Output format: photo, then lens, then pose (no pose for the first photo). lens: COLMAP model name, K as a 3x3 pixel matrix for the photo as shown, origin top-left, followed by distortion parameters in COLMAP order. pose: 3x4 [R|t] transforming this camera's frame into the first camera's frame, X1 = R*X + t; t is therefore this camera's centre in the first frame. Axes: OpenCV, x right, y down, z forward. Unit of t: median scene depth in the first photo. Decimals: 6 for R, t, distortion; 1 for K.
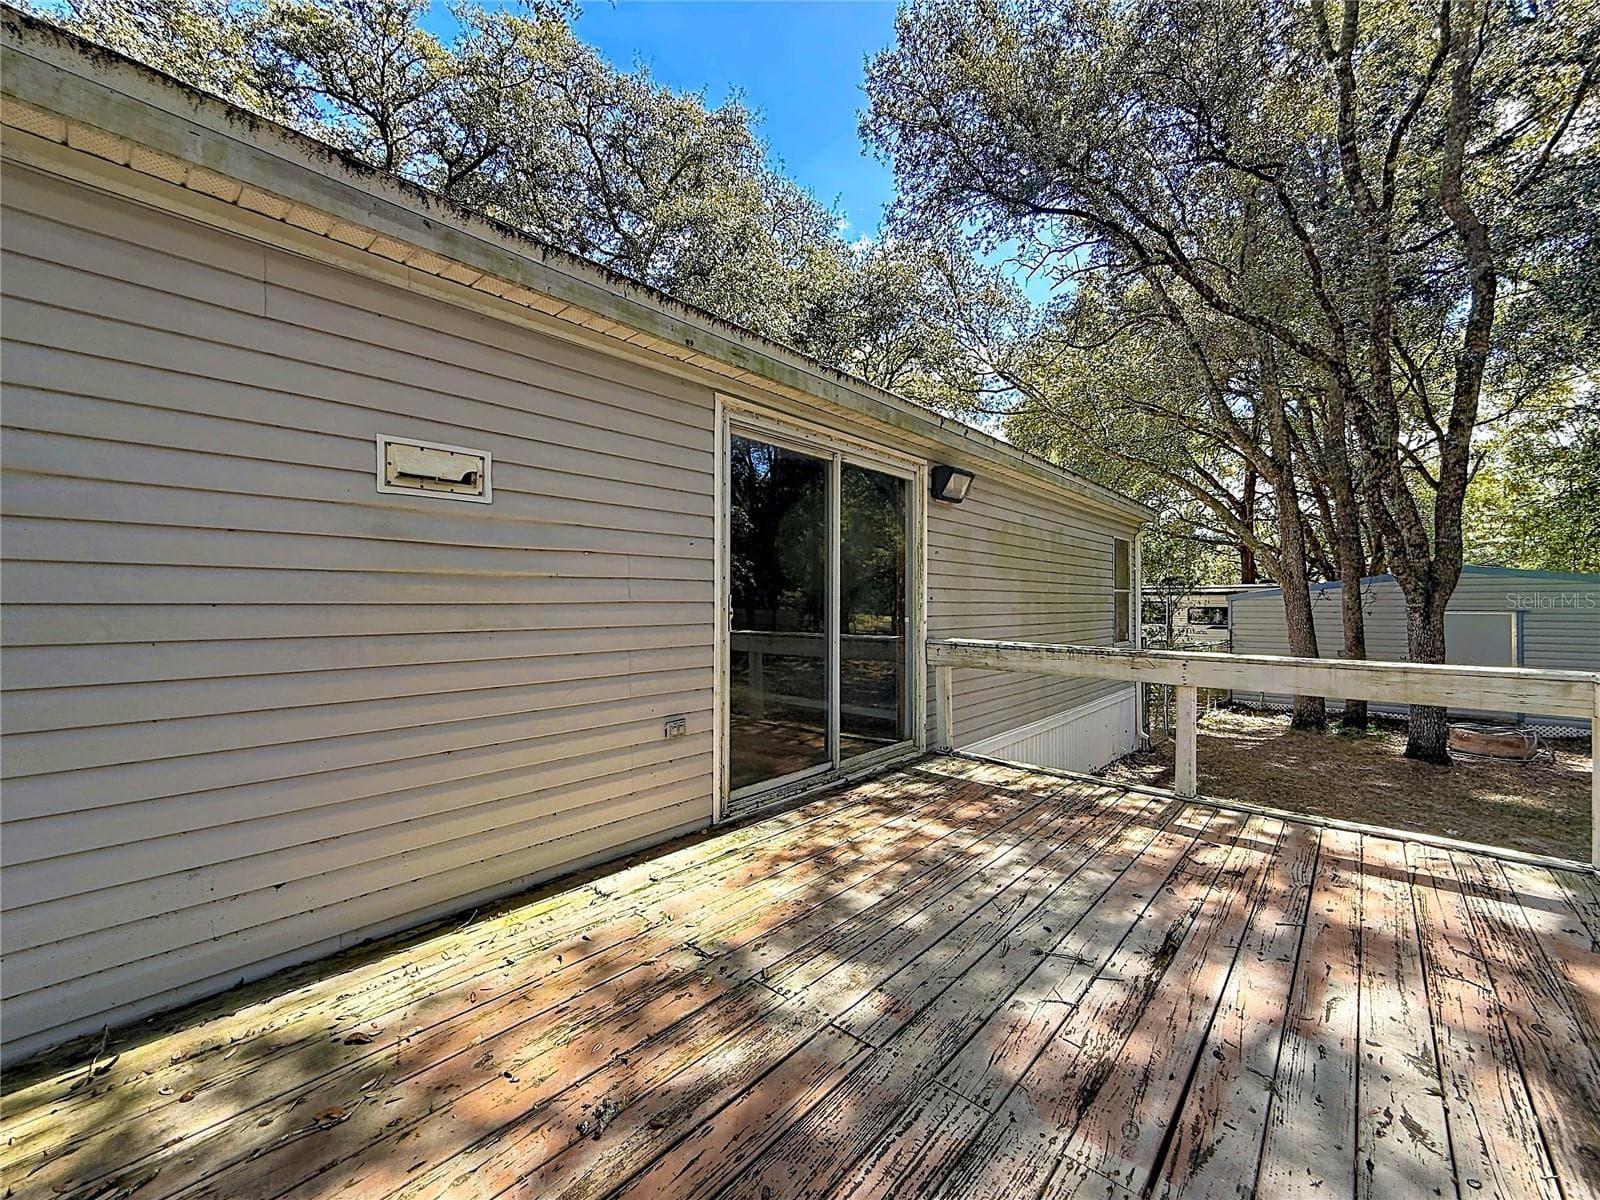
lens RADIAL K [[647.7, 0, 802.4], [0, 647.7, 606.9], [0, 0, 1]] dist [-0.010070, -0.000120]
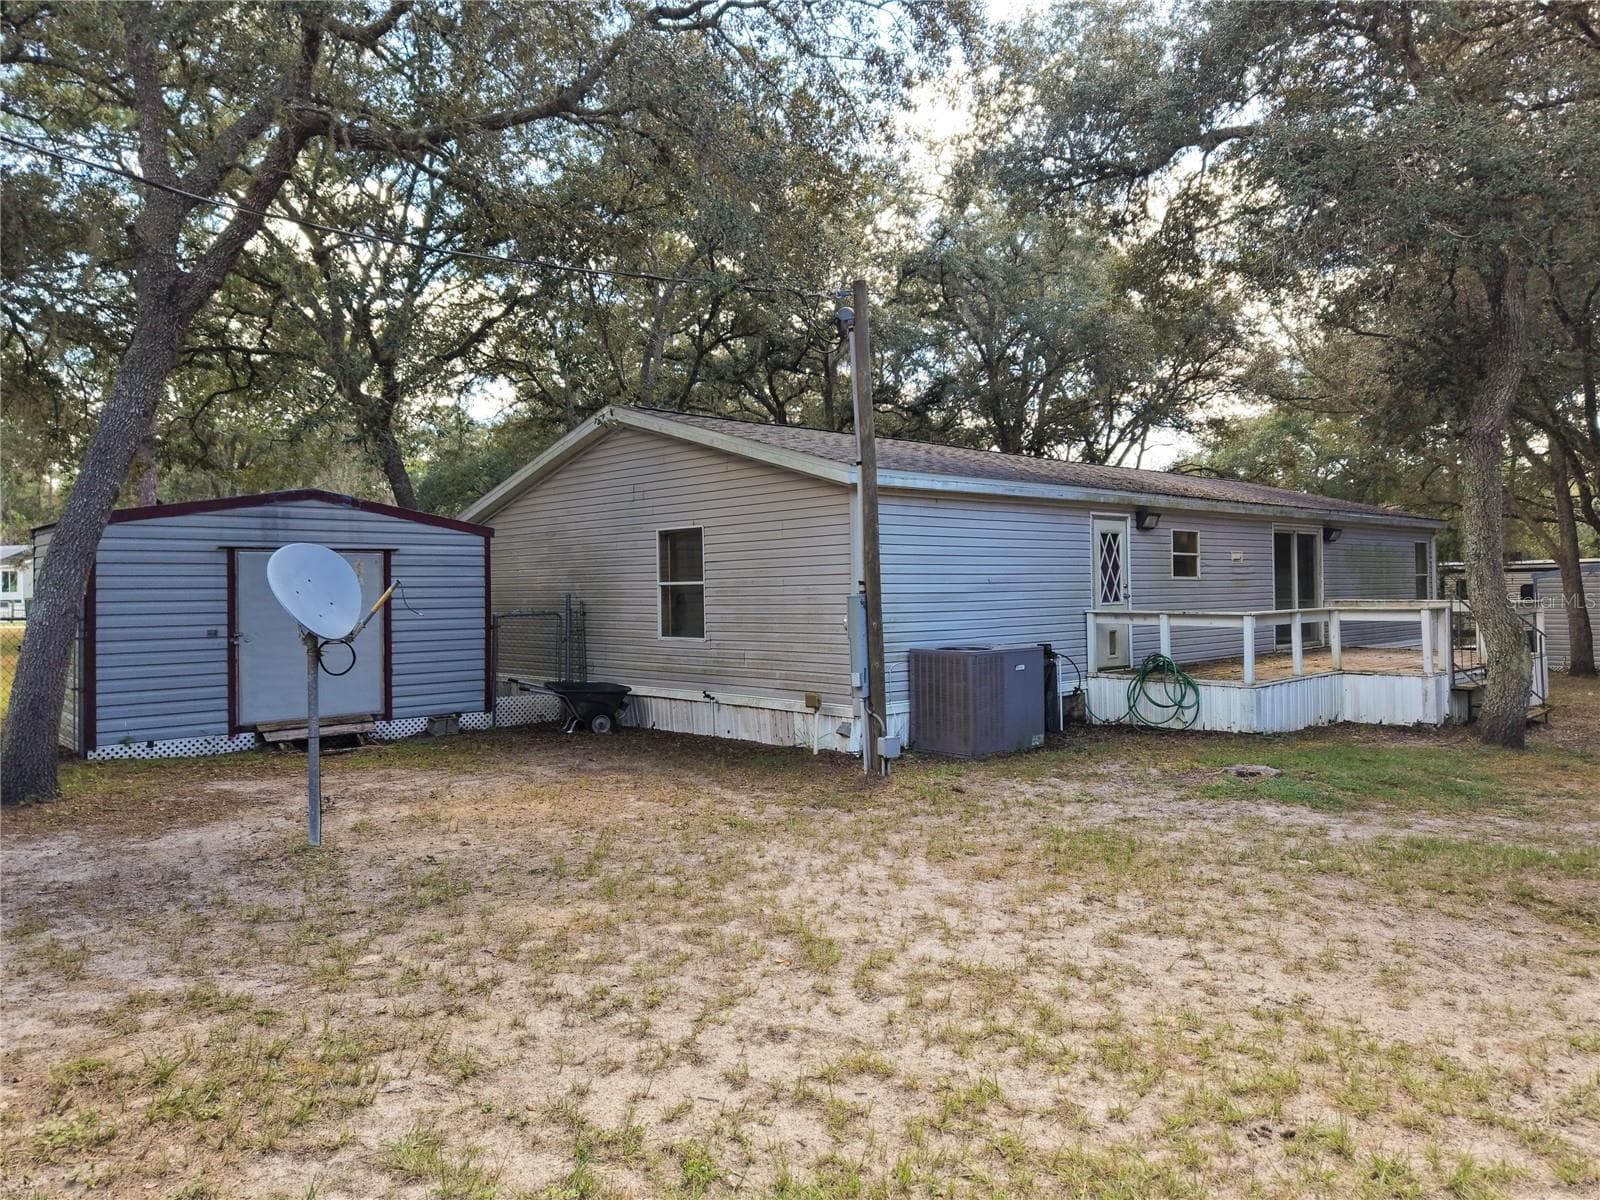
lens RADIAL K [[1097.7, 0, 822.3], [0, 1097.7, 590.7], [0, 0, 1]] dist [0.018426, -0.000211]
pose [[0.996368, -0.014988, -0.083824, -2.599340], [0.014515, 0.999875, -0.006256, 0.025325], [0.083907, 0.005016, 0.996461, -6.396129]]
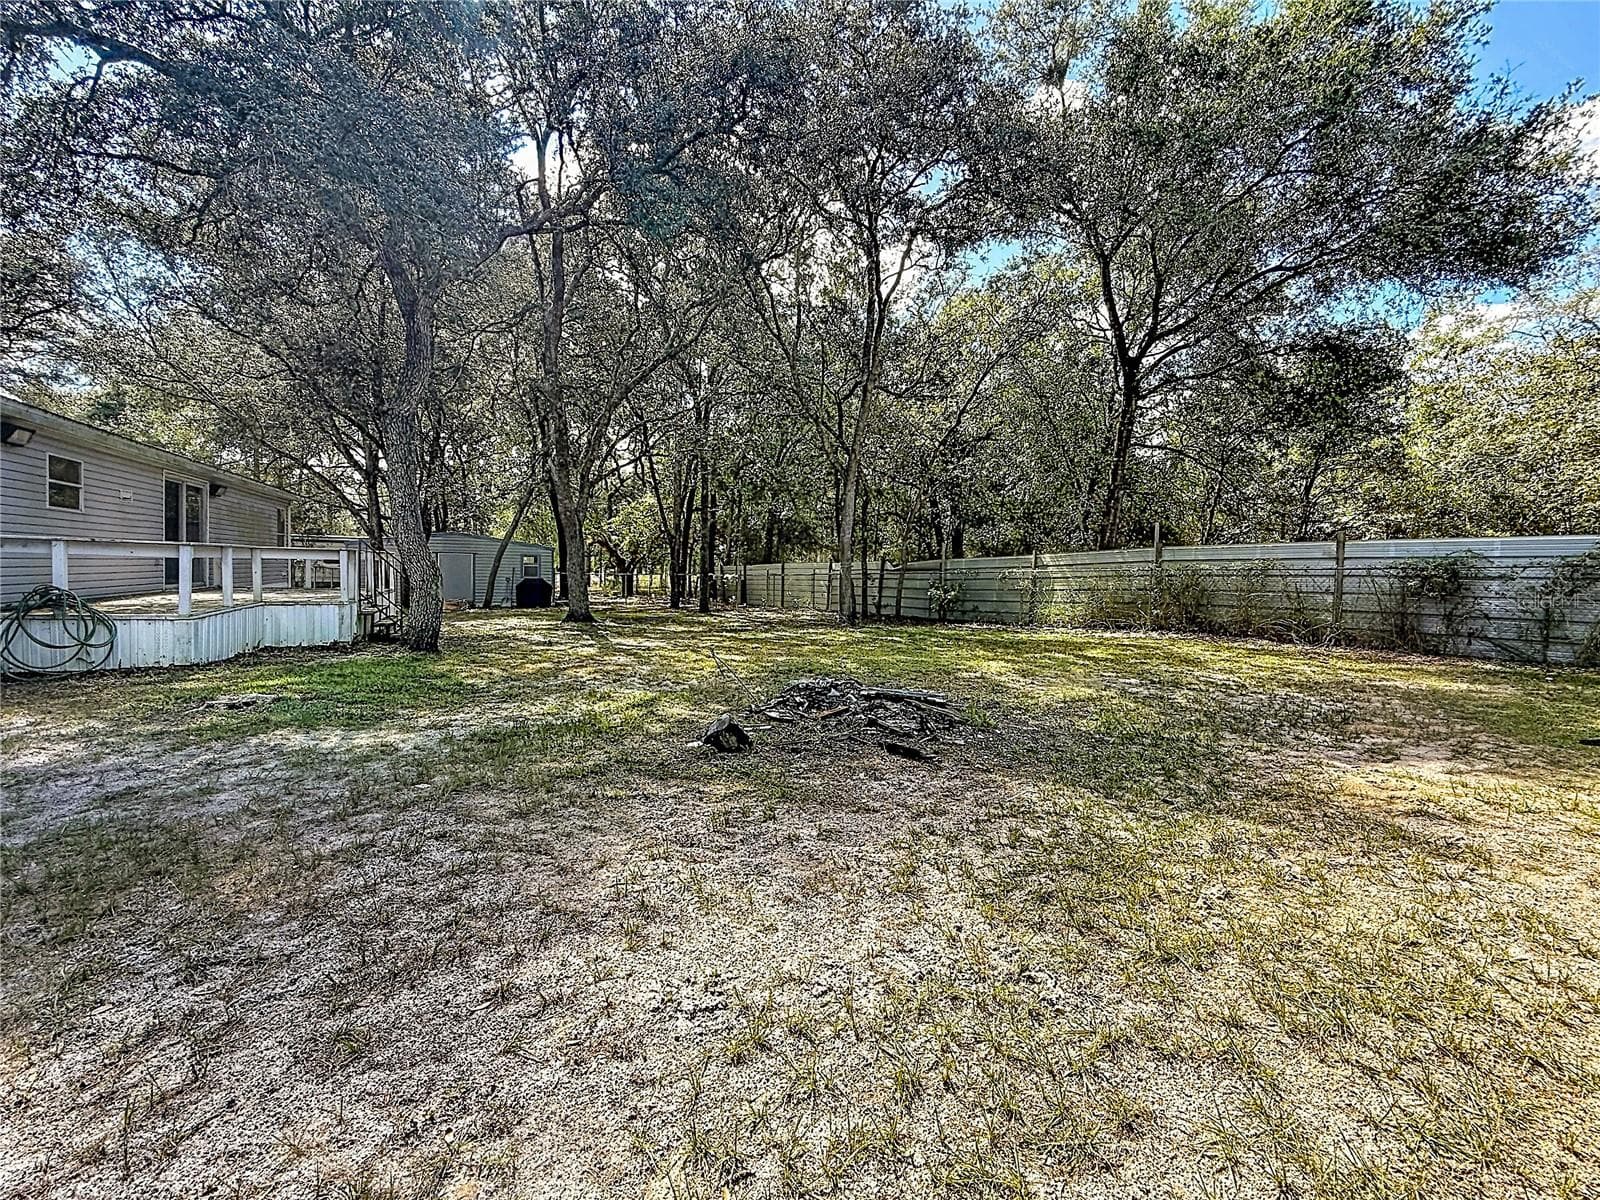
lens RADIAL K [[668.9, 0, 794.6], [0, 668.9, 580.8], [0, 0, 1]] dist [0.000865, 0.000015]
pose [[0.417807, -0.008954, 0.908492, -2.659512], [-0.014794, 0.999752, 0.016656, 0.214888], [-0.908415, -0.020399, 0.417571, -4.826361]]
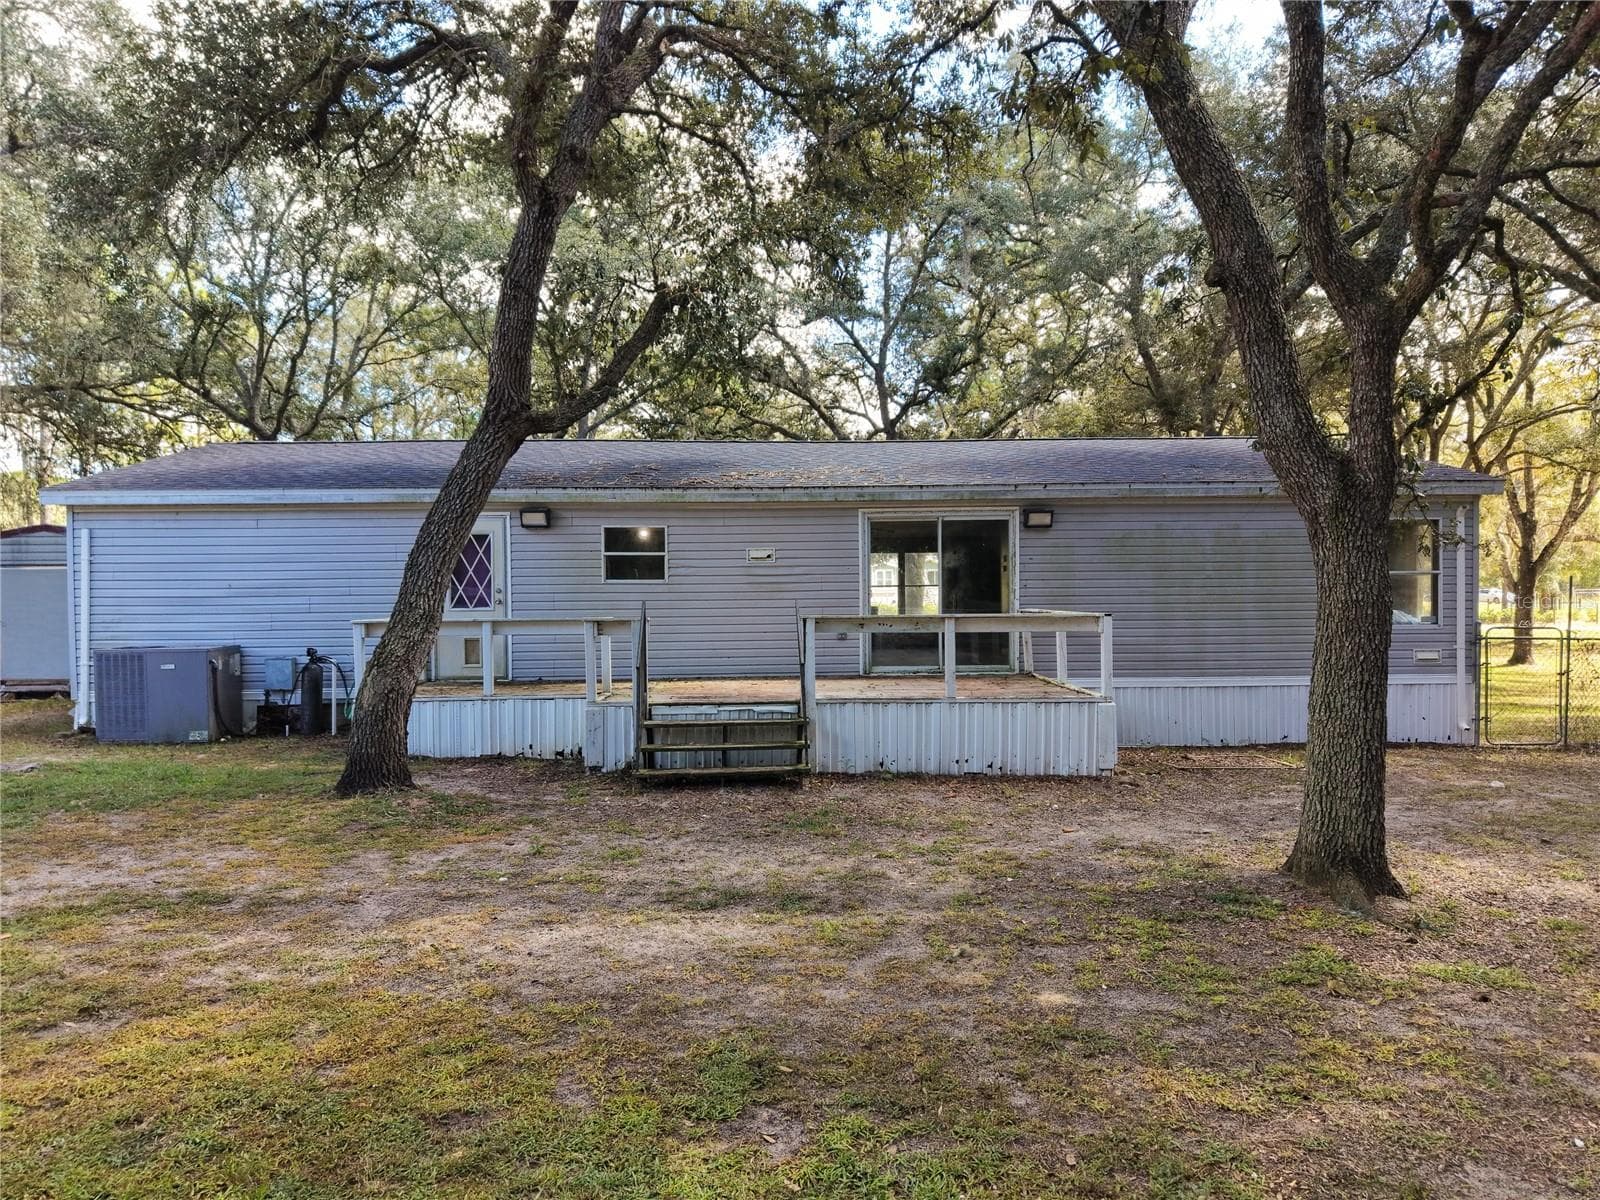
lens RADIAL K [[1097.0, 0, 795.0], [0, 1097.0, 636.0], [0, 0, 1]] dist [0.006570, -0.001531]
pose [[0.678965, 0.018246, -0.733944, 3.831157], [0.005581, 0.999534, 0.030011, 0.055928], [0.734150, -0.024472, 0.678546, -2.850172]]
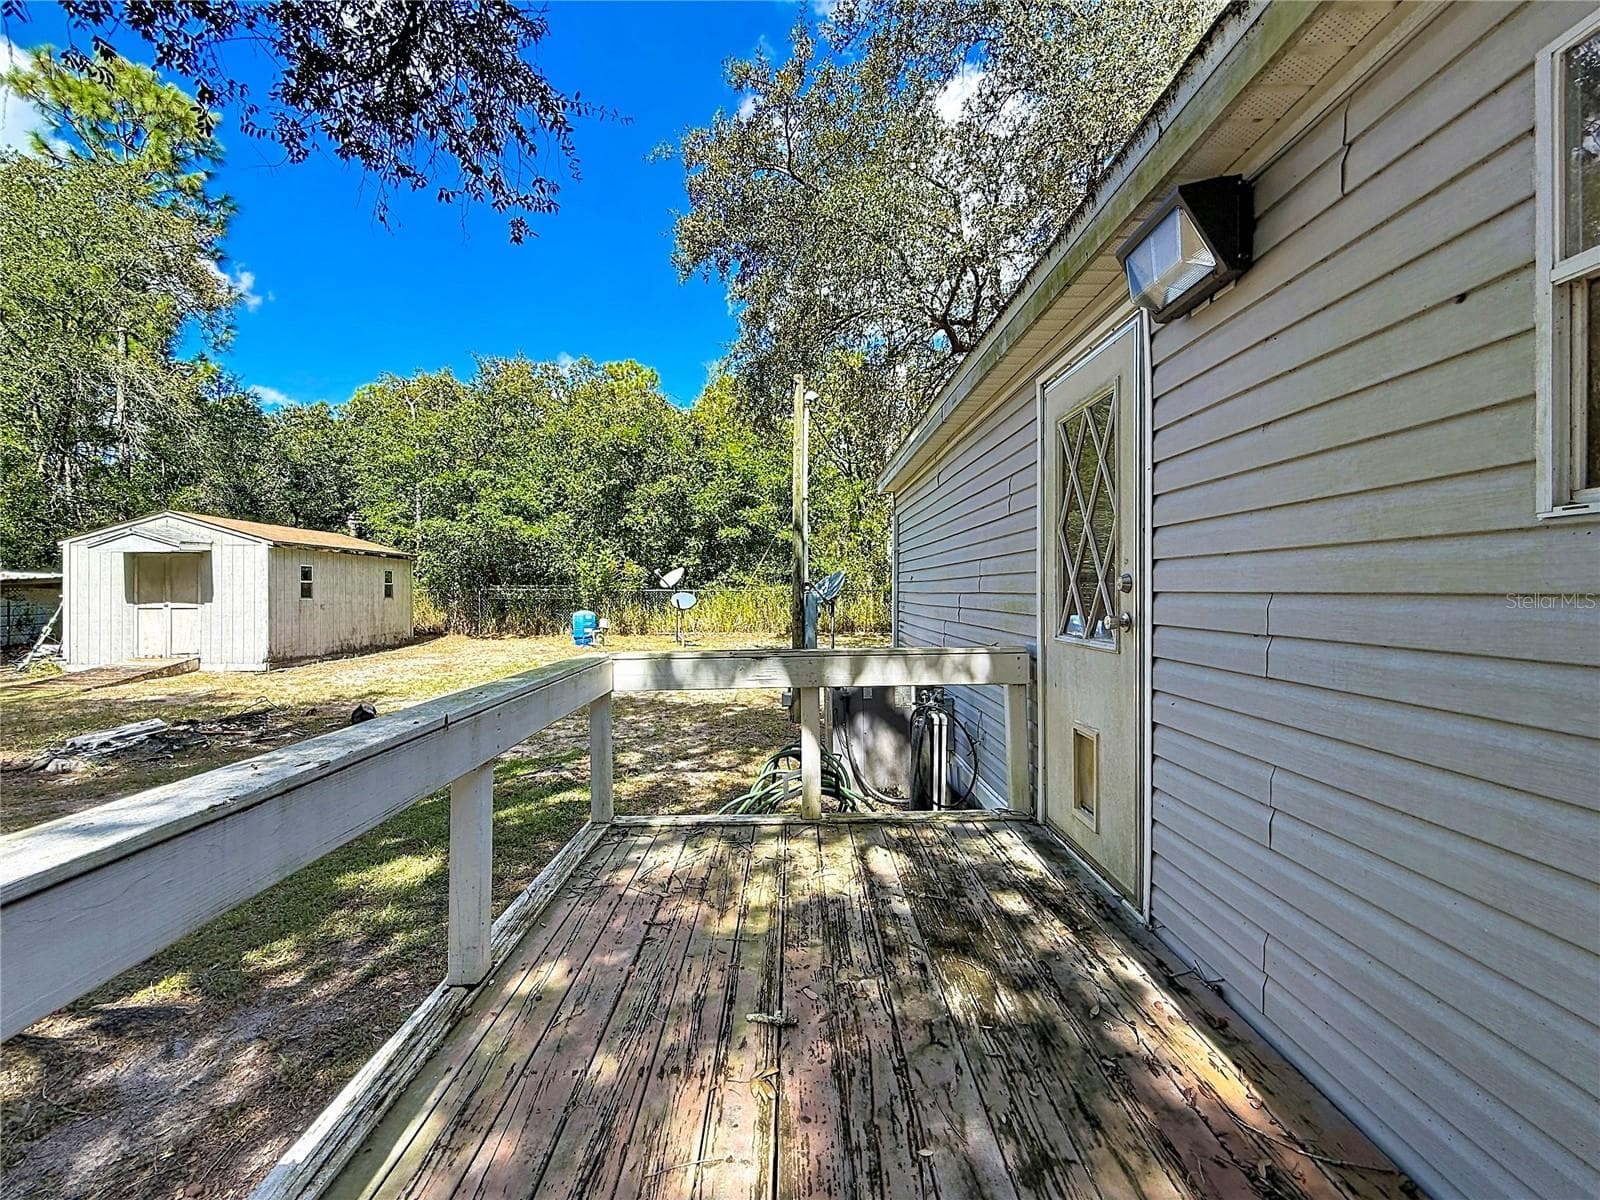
lens RADIAL K [[636.5, 0, 800.0], [0, 636.5, 600.0], [0, 0, 1]] dist [0.000074, -0.000005]
pose [[-0.757270, 0.015253, -0.652923, -0.409645], [0.006007, 0.999848, 0.016390, -0.009236], [0.653074, 0.008489, -0.757247, 0.321830]]
